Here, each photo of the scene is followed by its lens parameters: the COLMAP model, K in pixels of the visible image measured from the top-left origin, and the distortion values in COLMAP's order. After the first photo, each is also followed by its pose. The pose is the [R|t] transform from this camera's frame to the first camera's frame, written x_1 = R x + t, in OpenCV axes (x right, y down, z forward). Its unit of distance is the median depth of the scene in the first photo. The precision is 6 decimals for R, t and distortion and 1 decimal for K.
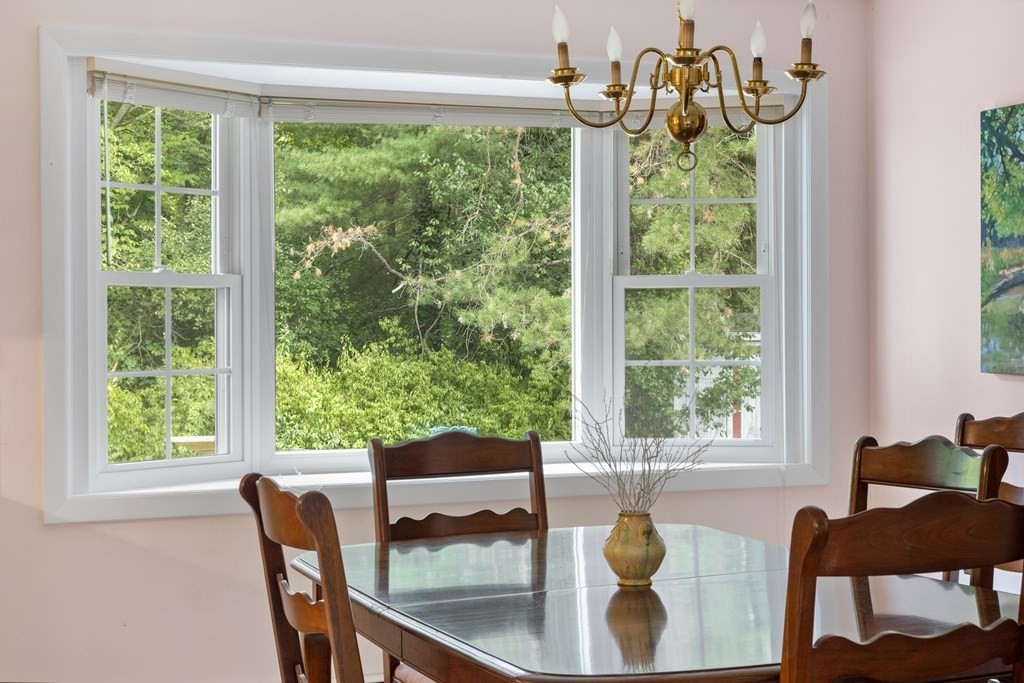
lens RADIAL K [[1499.4, 0, 512.0], [0, 1499.4, 341.5], [0, 0, 1]] dist [0.008847, 0.053328]
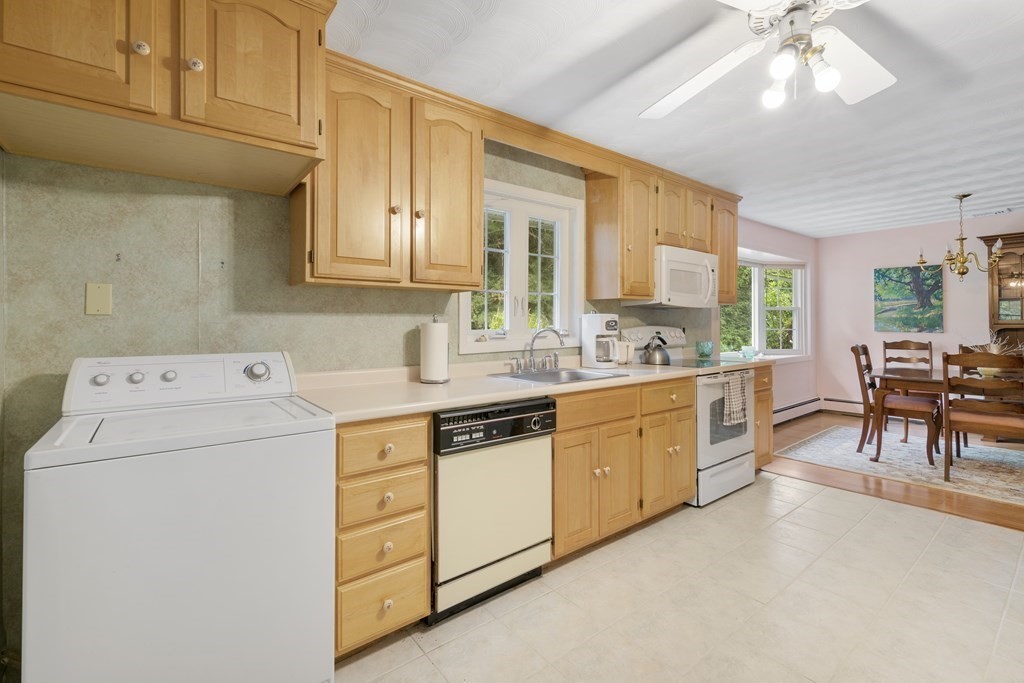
lens RADIAL K [[447.5, 0, 512.9], [0, 447.5, 320.2], [0, 0, 1]] dist [-0.000020, -0.000296]
pose [[0.953972, 0.008382, 0.299780, -1.041014], [-0.002435, 0.999793, -0.020205, 0.017634], [-0.299887, 0.018545, 0.953794, 0.118213]]
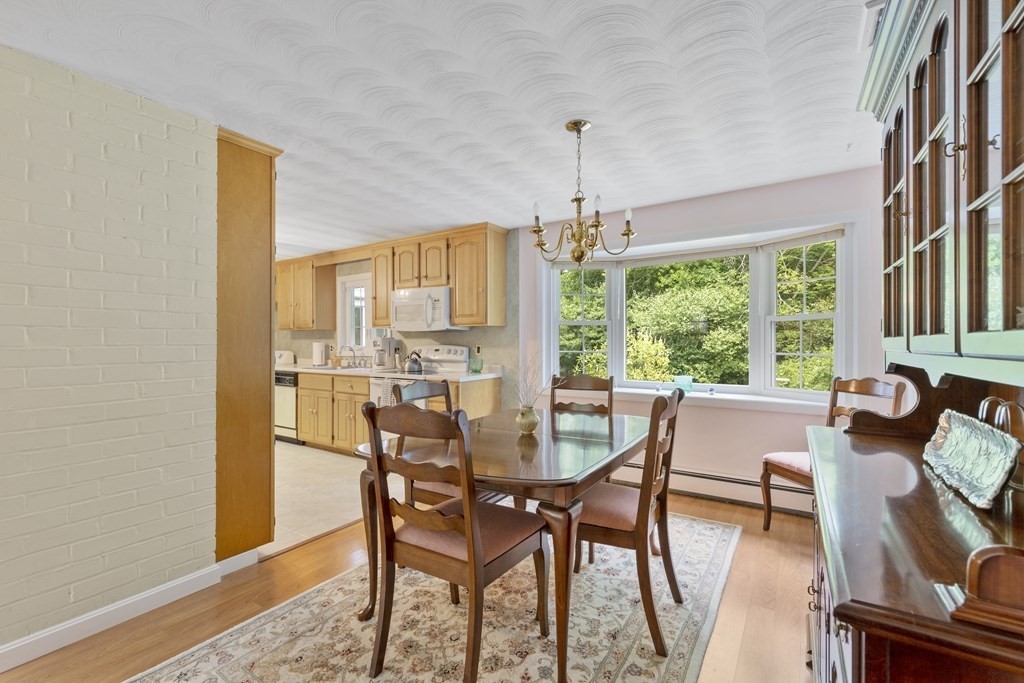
lens RADIAL K [[442.7, 0, 520.3], [0, 442.7, 337.2], [0, 0, 1]] dist [-0.003042, -0.000277]
pose [[0.600857, -0.000829, -0.799356, 0.447627], [-0.011948, 0.999878, -0.010018, 0.000519], [0.799267, 0.015571, 0.600774, 0.334747]]
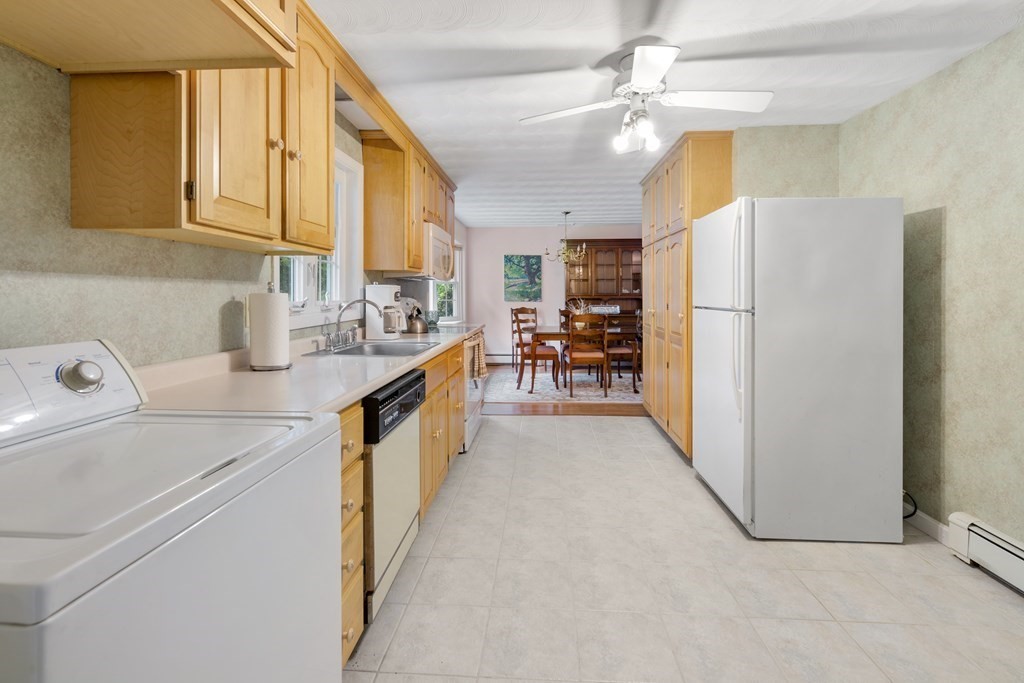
lens RADIAL K [[452.9, 0, 510.3], [0, 452.9, 296.0], [0, 0, 1]] dist [-0.001044, -0.000142]
pose [[0.419310, 0.005970, 0.907823, -1.253336], [0.006579, 0.999932, -0.009615, 0.018650], [-0.907819, 0.010004, 0.419243, 0.270462]]
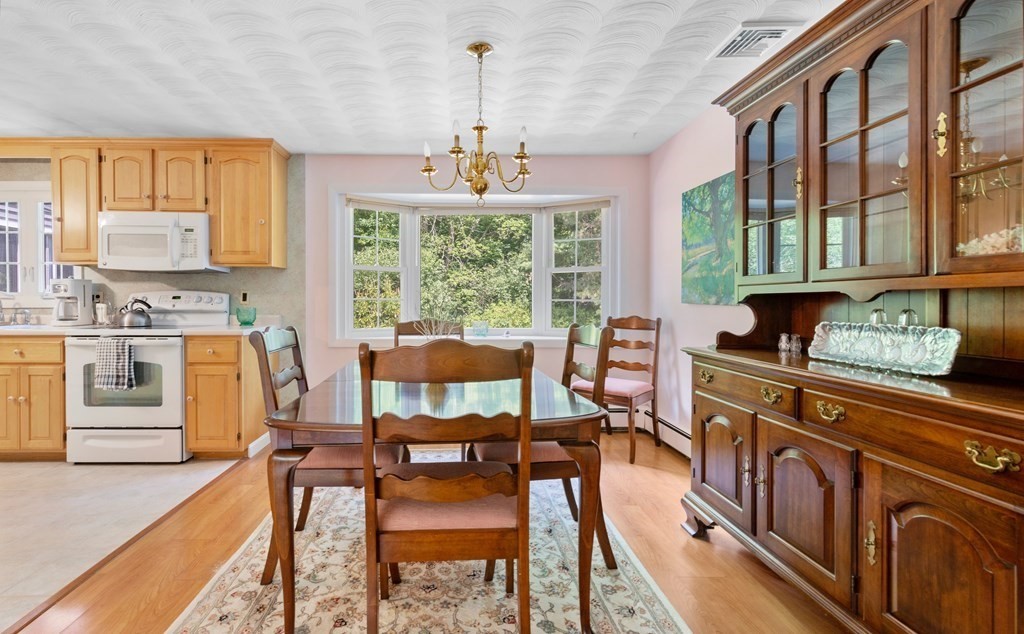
lens RADIAL K [[439.7, 0, 459.7], [0, 439.7, 301.6], [0, 0, 1]] dist [-0.000499, -0.000142]
pose [[0.942729, 0.012762, -0.333316, 0.219155], [-0.015232, 0.999872, -0.004799, 0.027185], [0.333212, 0.009601, 0.942803, 0.235713]]
